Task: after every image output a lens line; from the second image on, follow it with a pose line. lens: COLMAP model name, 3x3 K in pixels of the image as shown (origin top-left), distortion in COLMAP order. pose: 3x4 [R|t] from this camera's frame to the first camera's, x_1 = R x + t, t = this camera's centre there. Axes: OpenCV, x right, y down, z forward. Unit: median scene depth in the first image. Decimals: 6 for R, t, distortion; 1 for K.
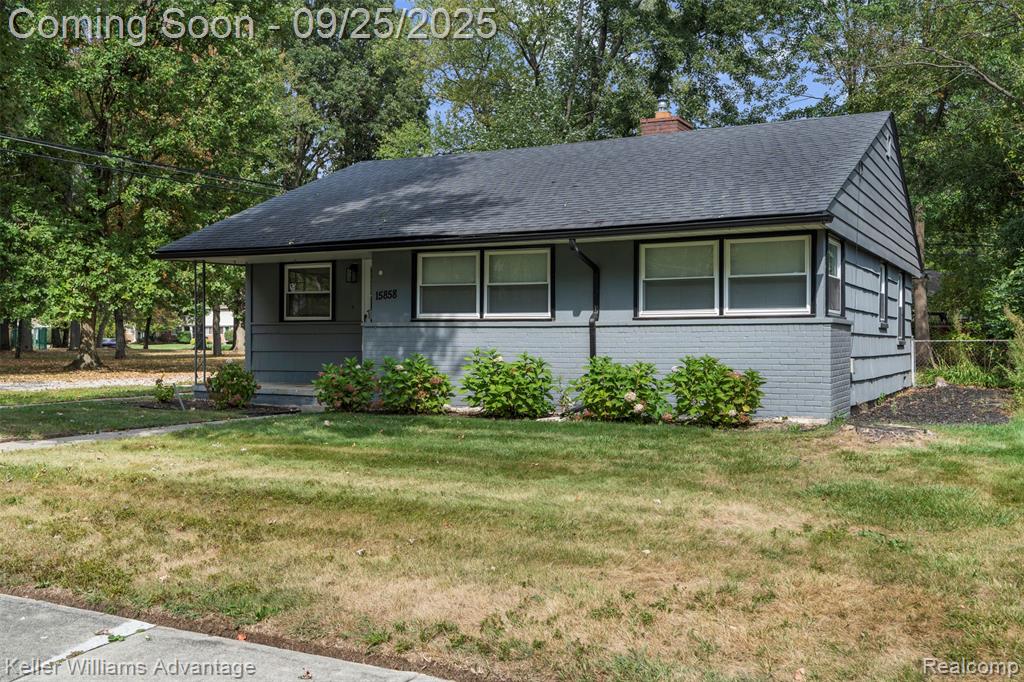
lens RADIAL K [[984.6, 0, 511.6], [0, 984.6, 342.9], [0, 0, 1]] dist [-0.002384, 0.000000]
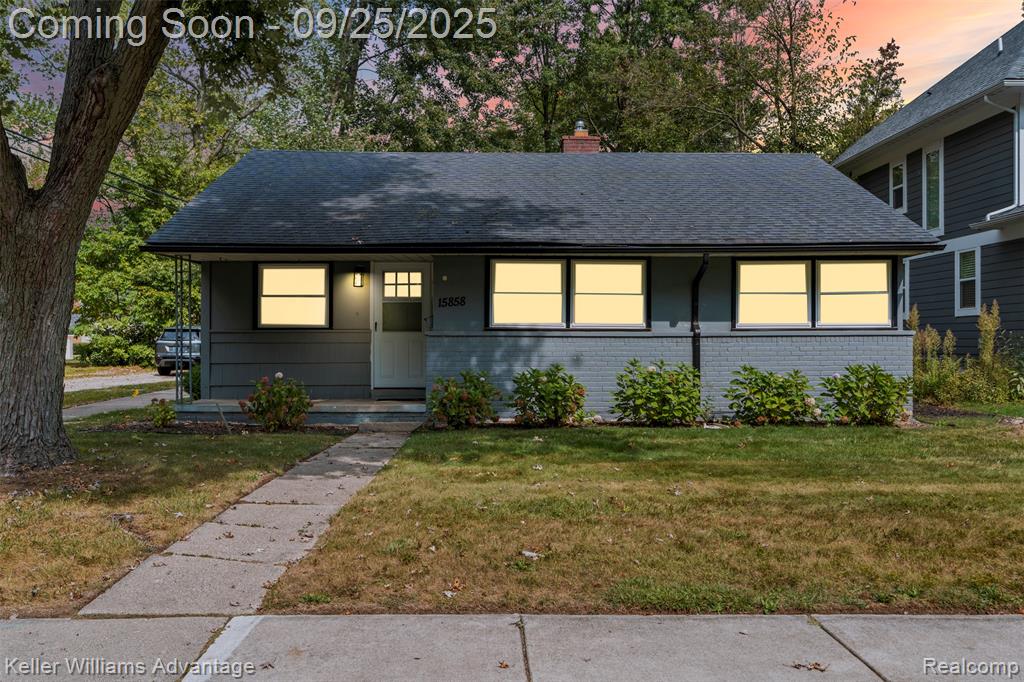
lens RADIAL K [[984.6, 0, 515.1], [0, 984.6, 337.8], [0, 0, 1]] dist [-0.002384, 0.000000]
pose [[0.881424, 0.002474, 0.472320, -0.532903], [0.003038, 0.999936, -0.010906, -0.004192], [-0.472317, 0.011047, 0.881360, 0.150814]]
